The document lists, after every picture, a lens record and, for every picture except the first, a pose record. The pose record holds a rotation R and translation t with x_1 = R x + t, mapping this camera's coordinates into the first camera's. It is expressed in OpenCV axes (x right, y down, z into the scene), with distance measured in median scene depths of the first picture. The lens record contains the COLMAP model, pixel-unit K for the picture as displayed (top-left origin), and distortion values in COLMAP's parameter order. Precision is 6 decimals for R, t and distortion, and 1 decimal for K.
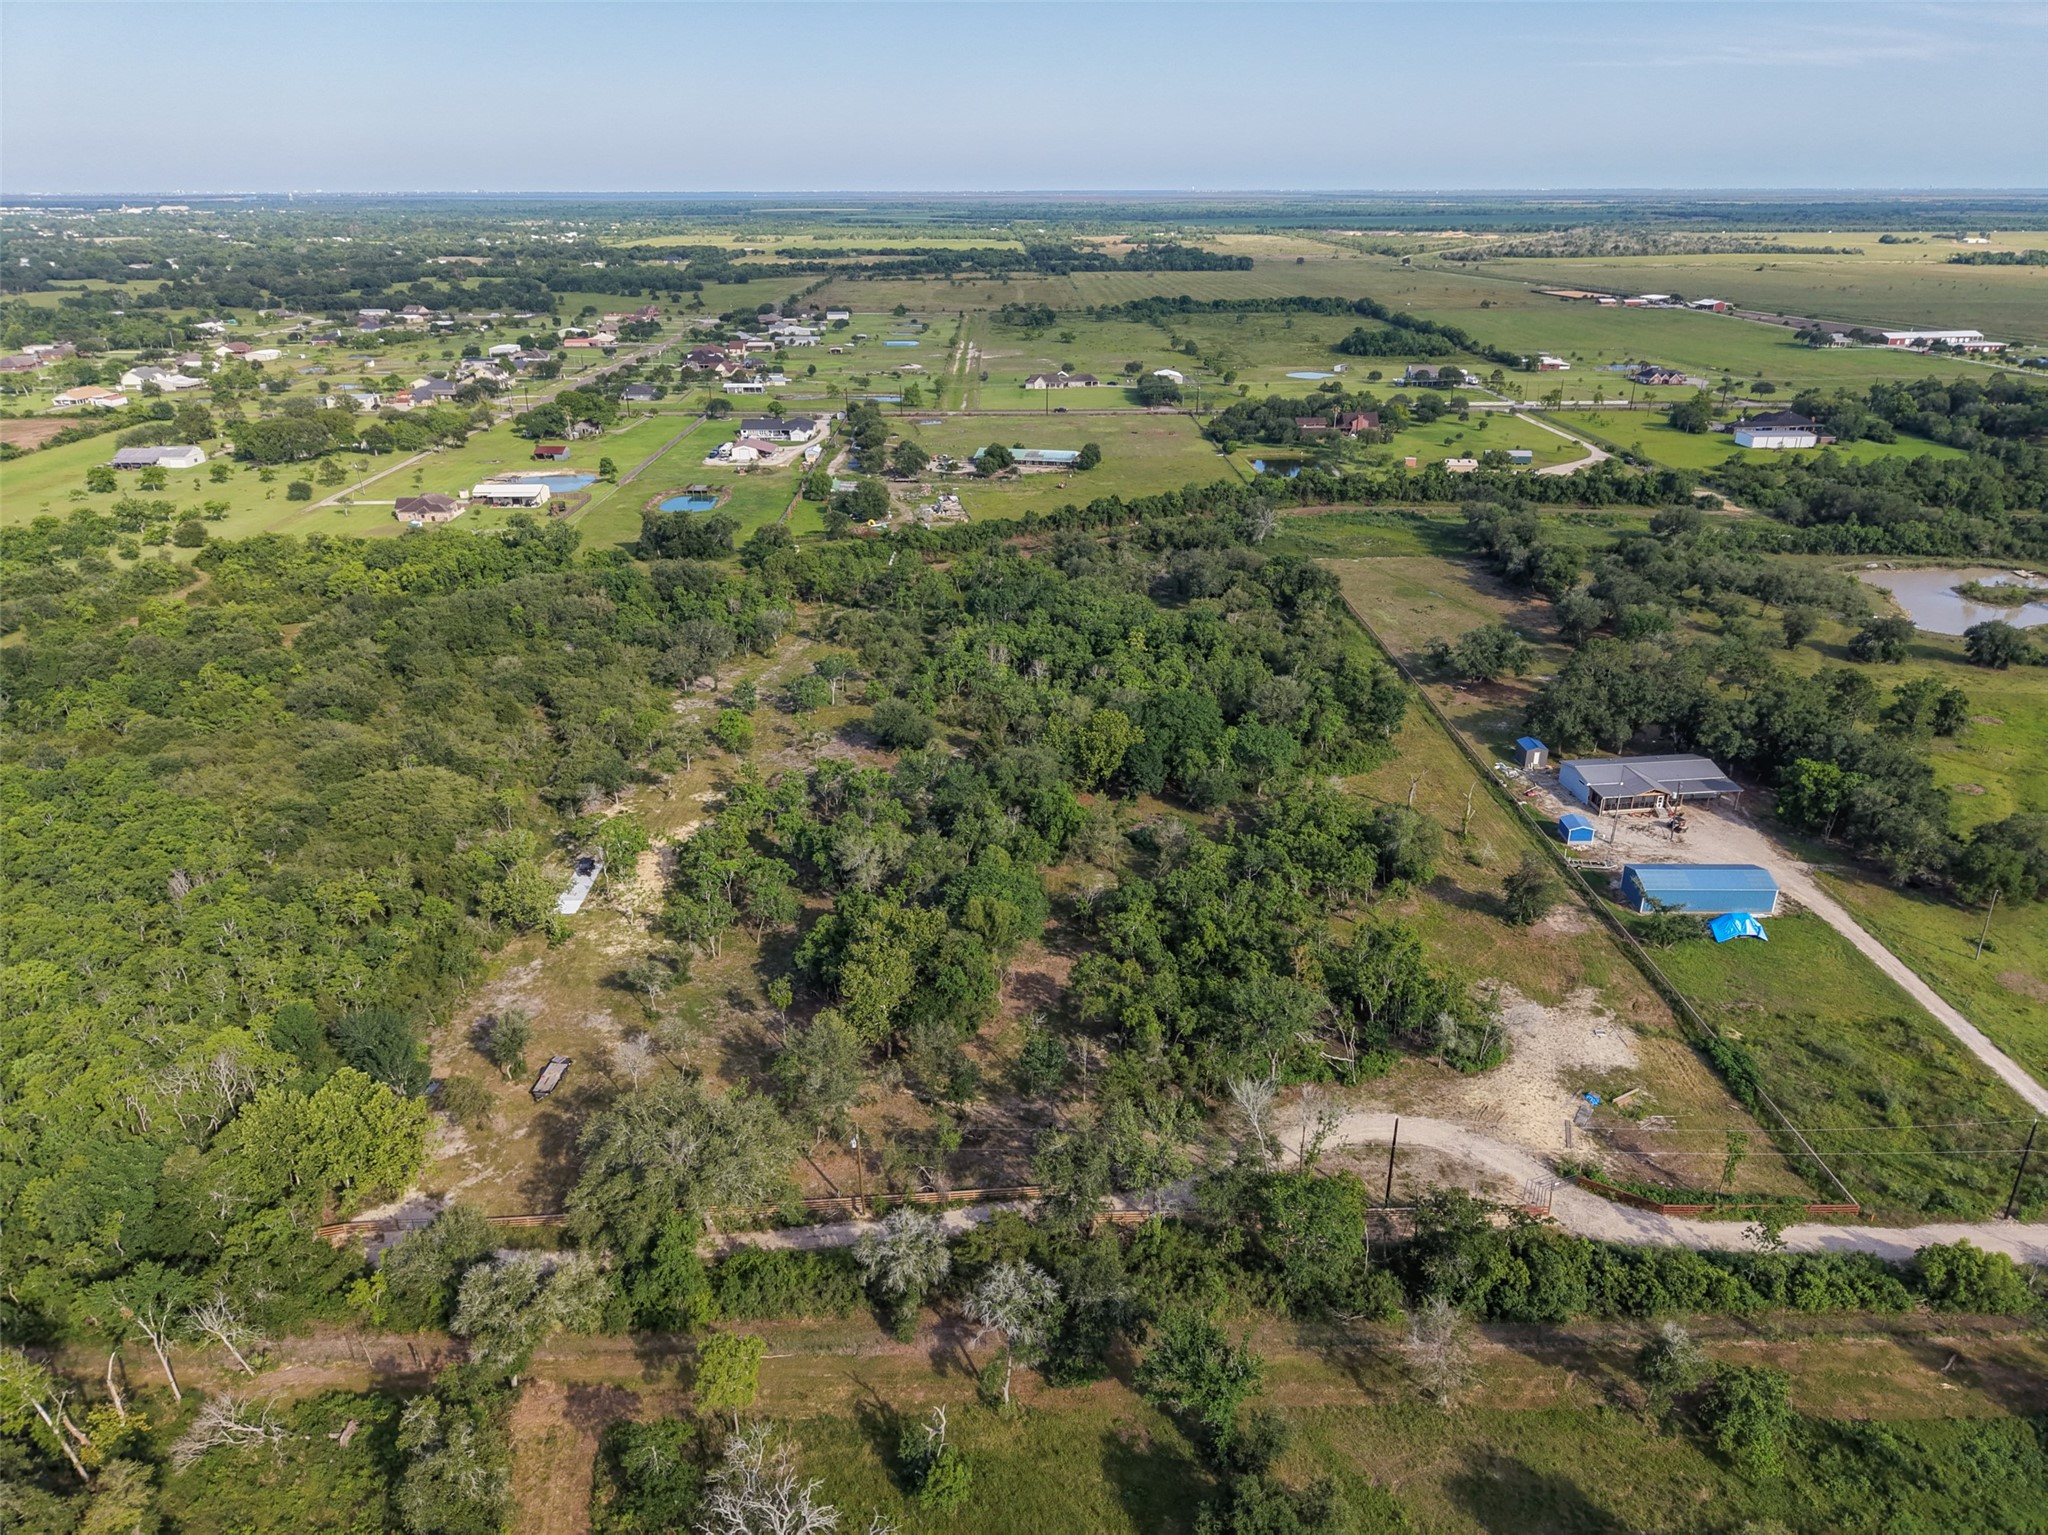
lens RADIAL K [[1373.2, 0, 1024.0], [0, 1373.2, 767.5], [0, 0, 1]] dist [0.018639, -0.016969]
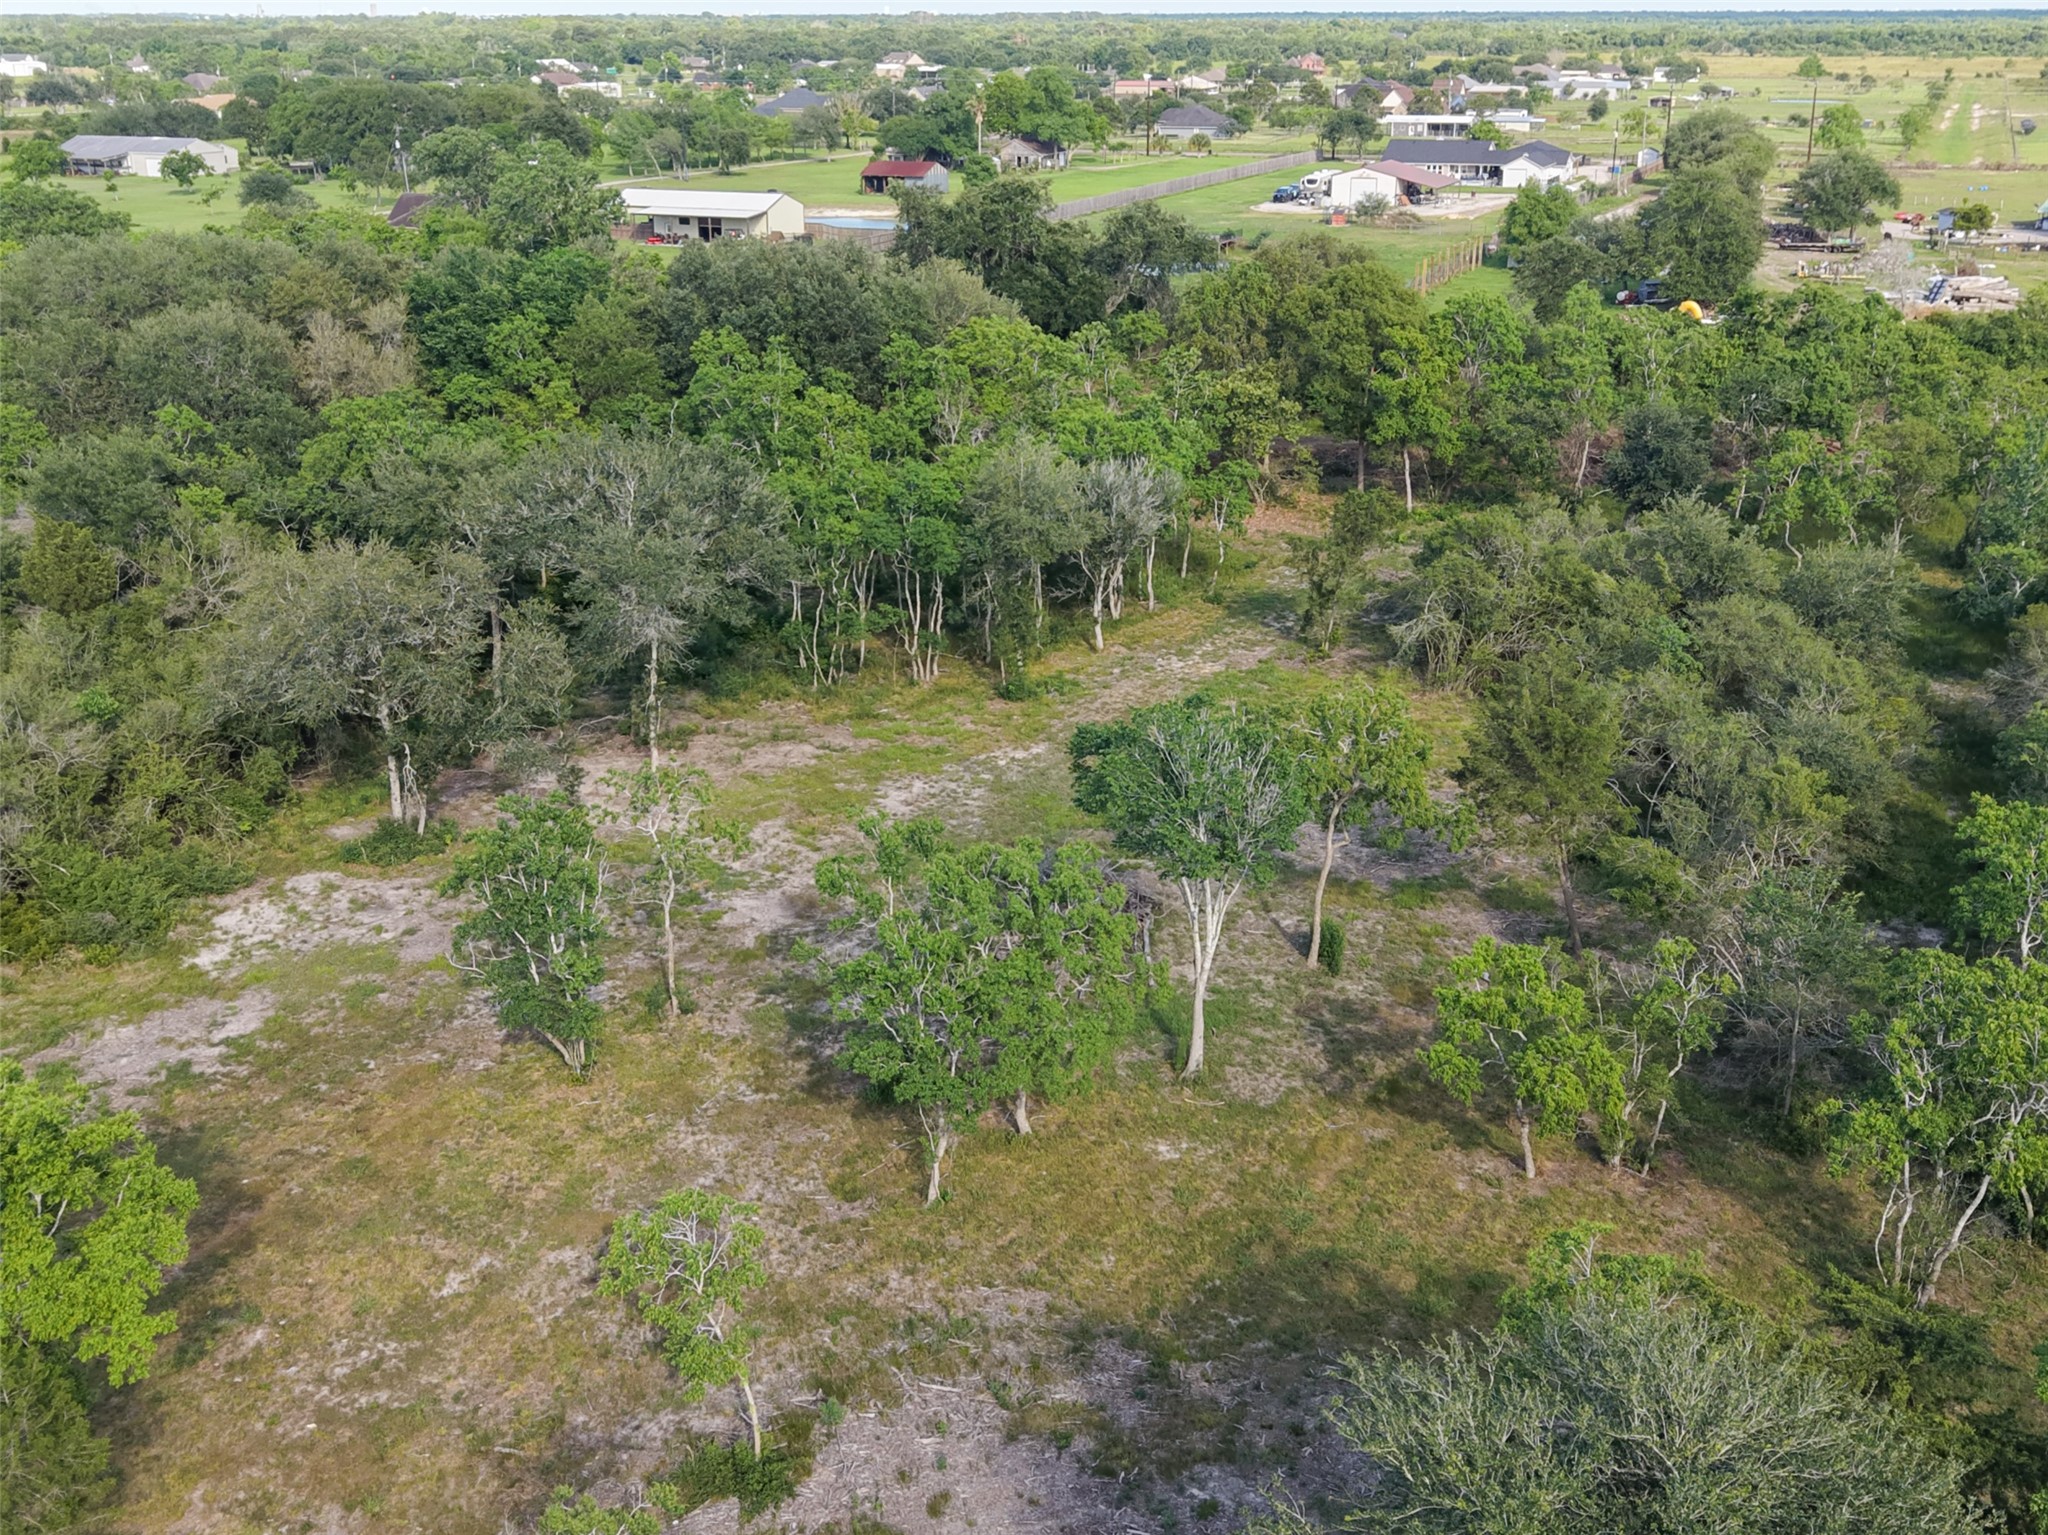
lens RADIAL K [[2199.1, 0, 1024.0], [0, 2199.1, 767.5], [0, 0, 1]] dist [0.187606, -0.574828]
pose [[0.918095, 0.123493, -0.376632, -0.072487], [-0.150313, 0.987723, -0.042546, -0.059248], [0.366753, 0.095674, 0.925386, 0.742664]]
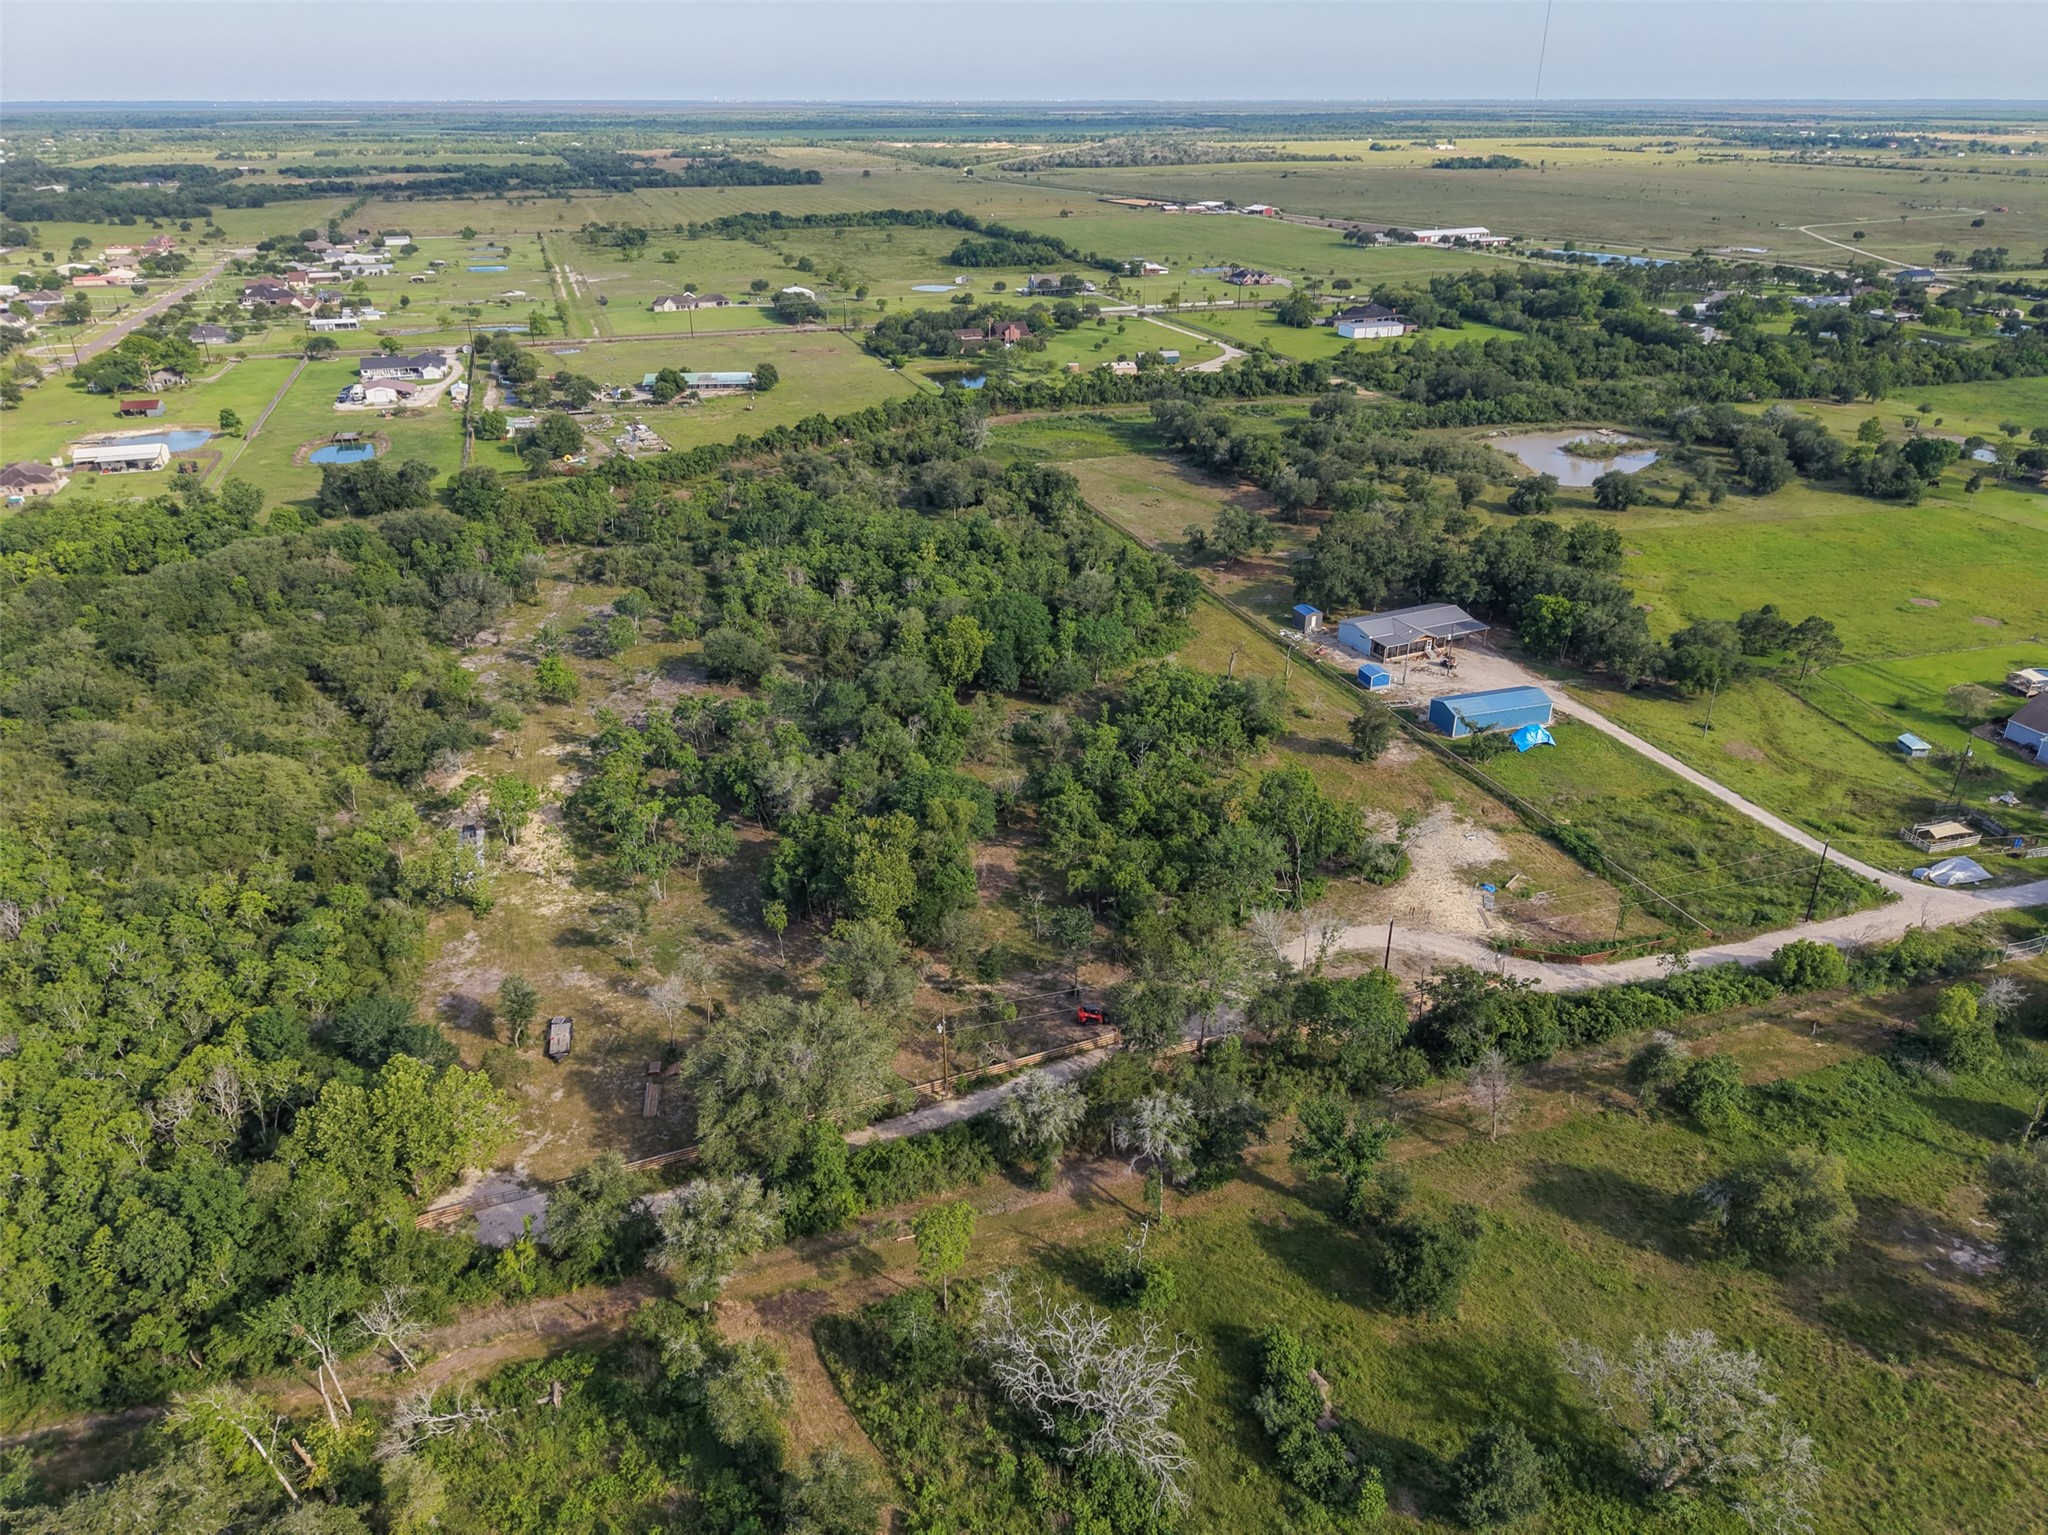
lens RADIAL K [[1373.2, 0, 1024.0], [0, 1373.2, 767.5], [0, 0, 1]] dist [0.018639, -0.016969]
pose [[0.951307, -0.133962, 0.277614, -0.149593], [0.118817, 0.990392, 0.070760, 0.003316], [-0.284426, -0.034329, 0.958083, -0.009252]]
